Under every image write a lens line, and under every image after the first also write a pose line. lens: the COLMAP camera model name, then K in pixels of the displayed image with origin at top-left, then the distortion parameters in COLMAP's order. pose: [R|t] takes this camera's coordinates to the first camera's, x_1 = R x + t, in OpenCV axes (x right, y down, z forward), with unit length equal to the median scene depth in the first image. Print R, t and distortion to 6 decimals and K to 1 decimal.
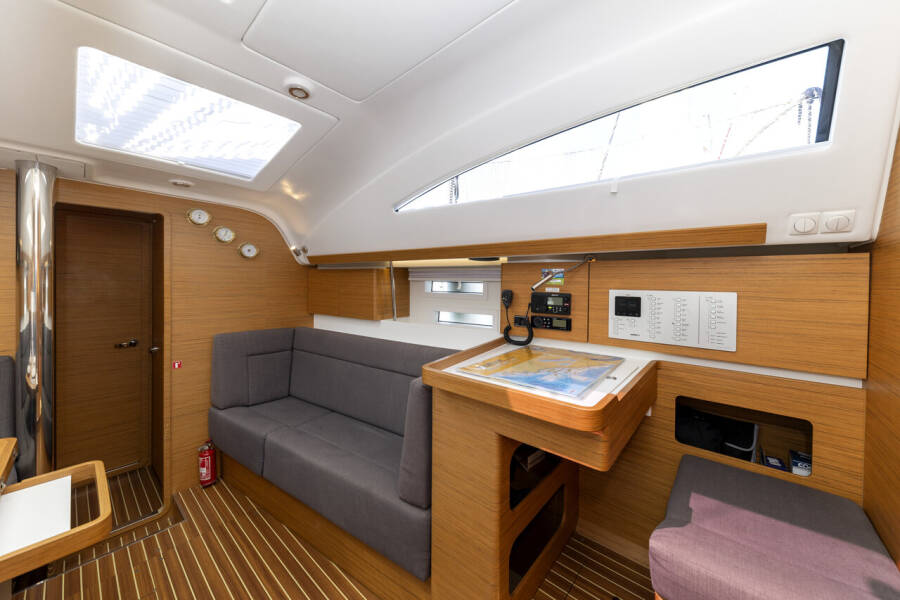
lens RADIAL K [[324.9, 0, 454.5], [0, 324.9, 283.1], [0, 0, 1]] dist [0.000922, -0.000204]
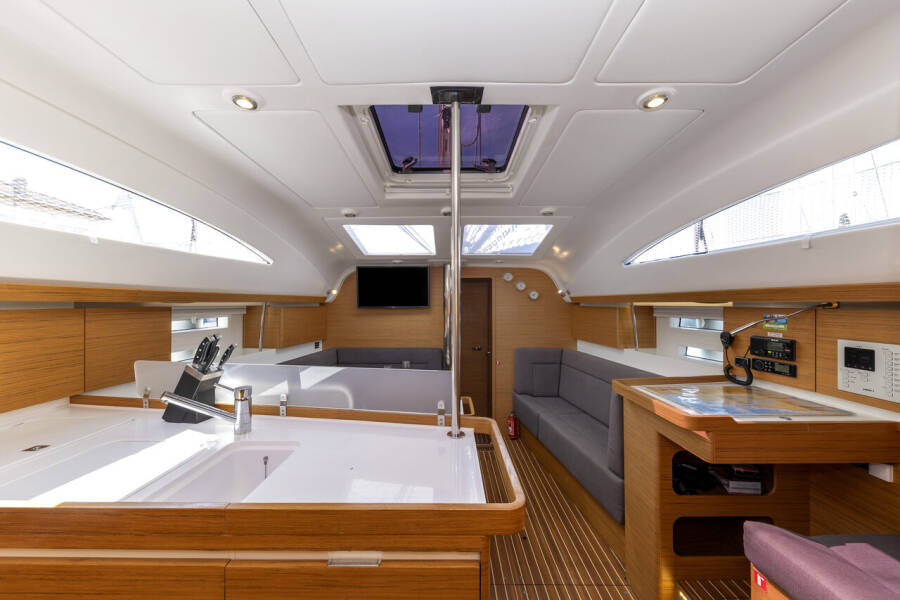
lens RADIAL K [[317.4, 0, 450.9], [0, 317.4, 301.5], [0, 0, 1]] dist [0.000574, -0.000133]
pose [[0.647526, -0.015199, -0.761891, 0.326534], [0.001874, 0.999830, -0.018353, -0.054477], [0.762041, 0.010456, 0.647445, -0.340781]]
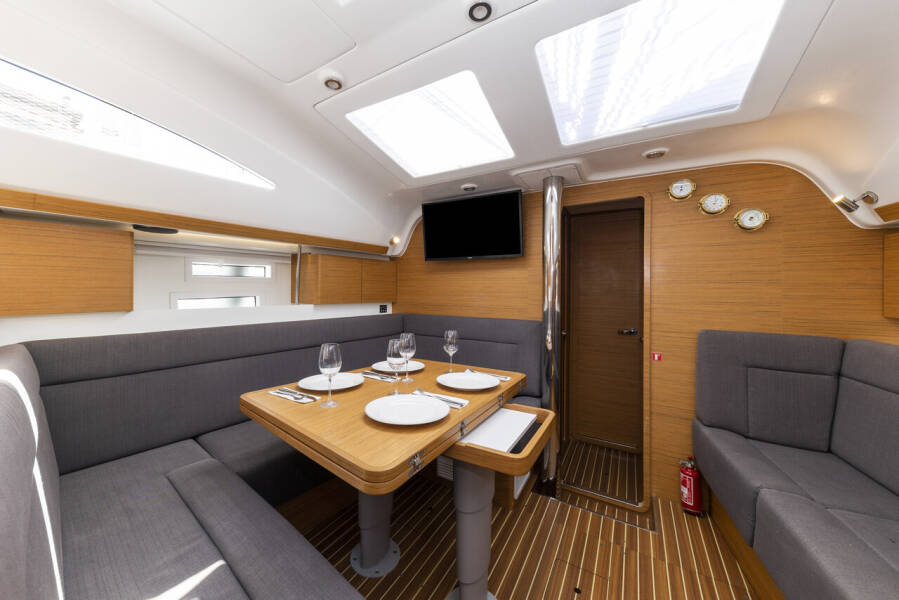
lens RADIAL K [[330.3, 0, 420.7], [0, 330.3, 287.9], [0, 0, 1]] dist [0.000486, -0.002429]
pose [[0.139516, -0.009655, -0.990173, -0.028811], [-0.008394, 0.999905, -0.010933, 0.083267], [0.990184, 0.009837, 0.139421, 0.238656]]
